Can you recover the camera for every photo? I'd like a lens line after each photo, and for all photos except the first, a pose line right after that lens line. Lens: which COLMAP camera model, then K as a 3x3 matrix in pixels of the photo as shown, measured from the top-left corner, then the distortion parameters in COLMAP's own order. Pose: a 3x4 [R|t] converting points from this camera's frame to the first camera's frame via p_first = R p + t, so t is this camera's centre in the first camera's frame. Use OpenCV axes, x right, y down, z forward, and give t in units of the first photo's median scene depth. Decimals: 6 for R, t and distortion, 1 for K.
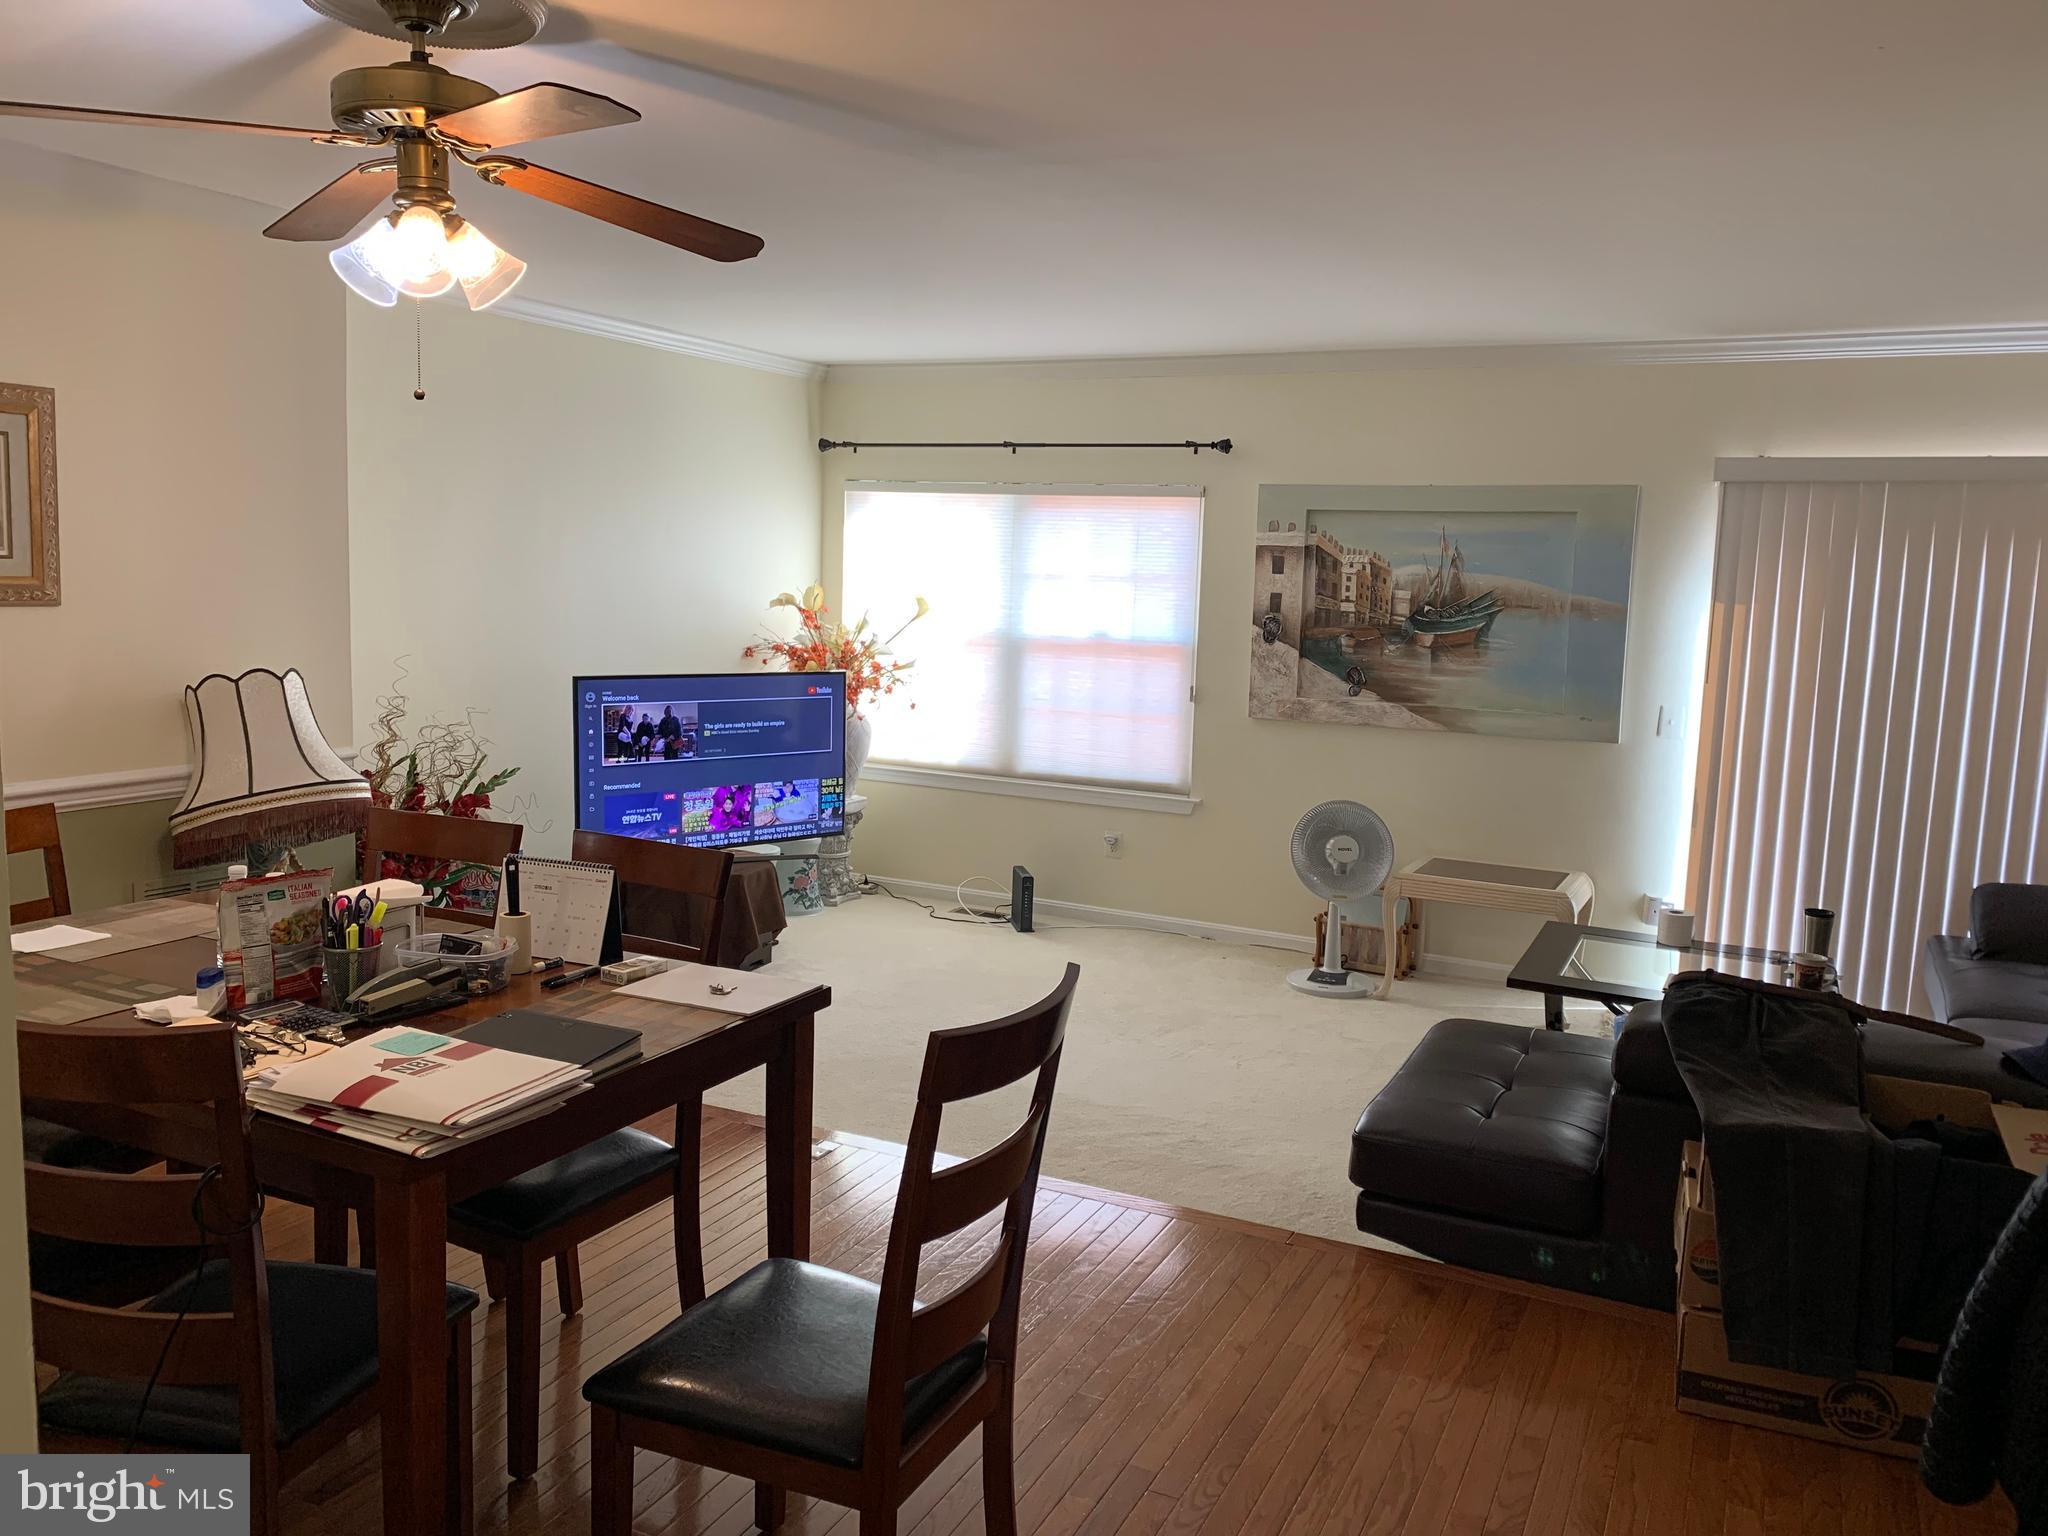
lens RADIAL K [[1554.0, 0, 1023.9], [0, 1554.0, 769.1], [0, 0, 1]] dist [0.005920, 0.001397]
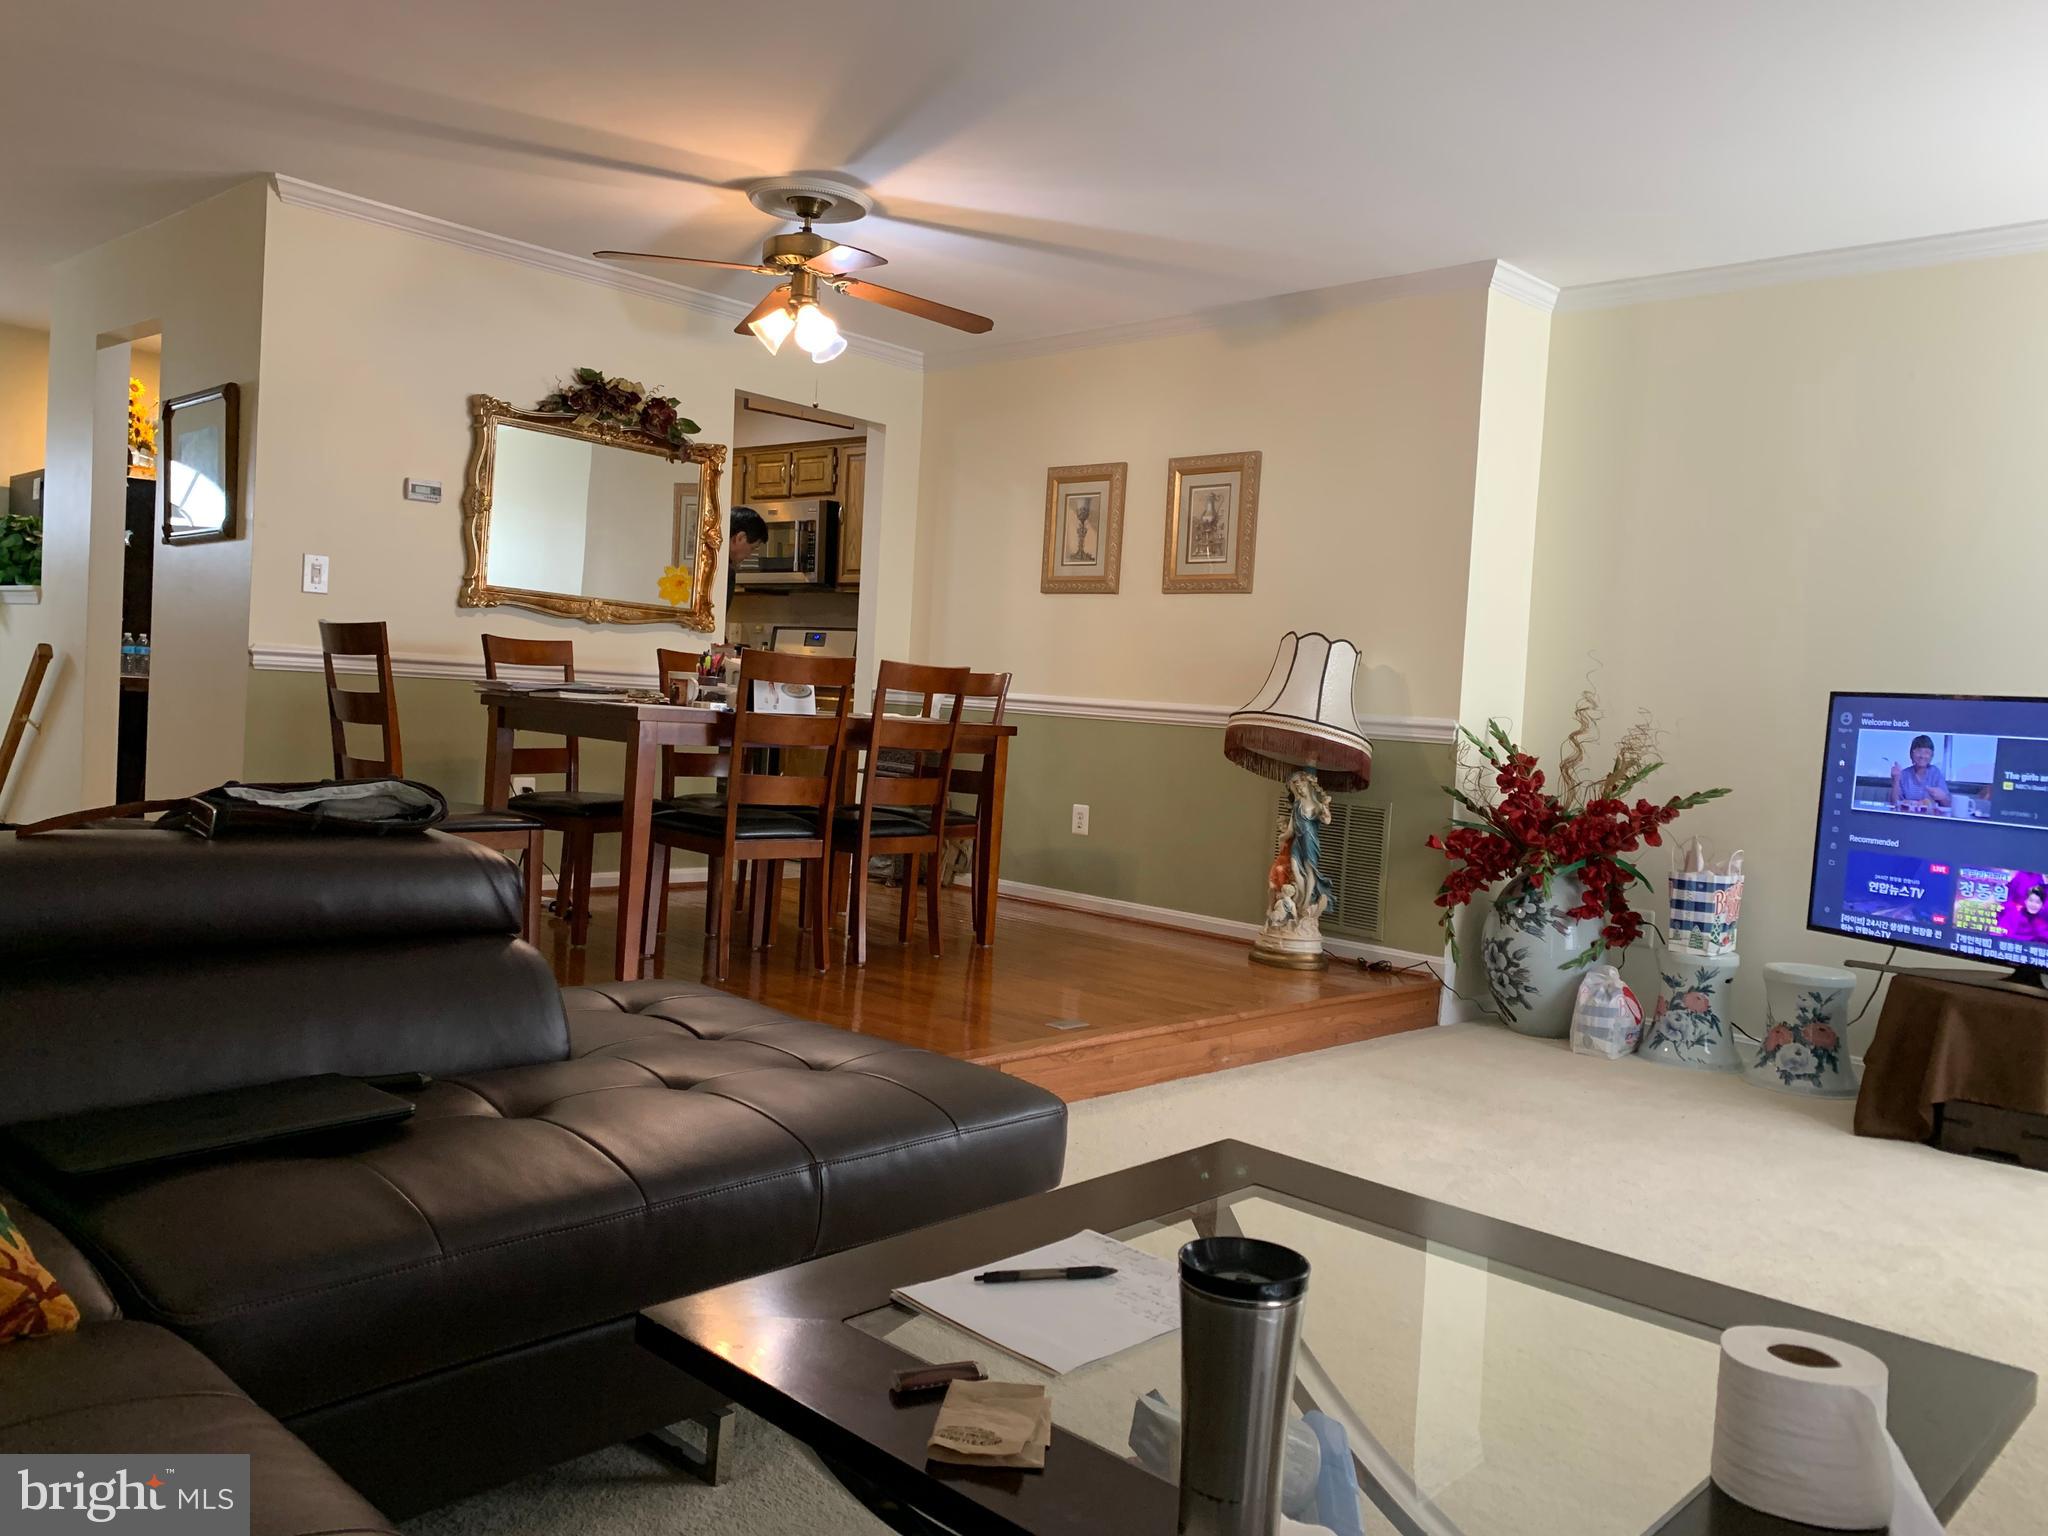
lens RADIAL K [[1554.0, 0, 1024.5], [0, 1554.0, 767.0], [0, 0, 1]] dist [0.005920, 0.001397]
pose [[-0.310199, -0.005326, -0.950657, 0.563844], [-0.189791, 0.980201, 0.056438, 0.011200], [0.931534, 0.197933, -0.305068, 0.817857]]
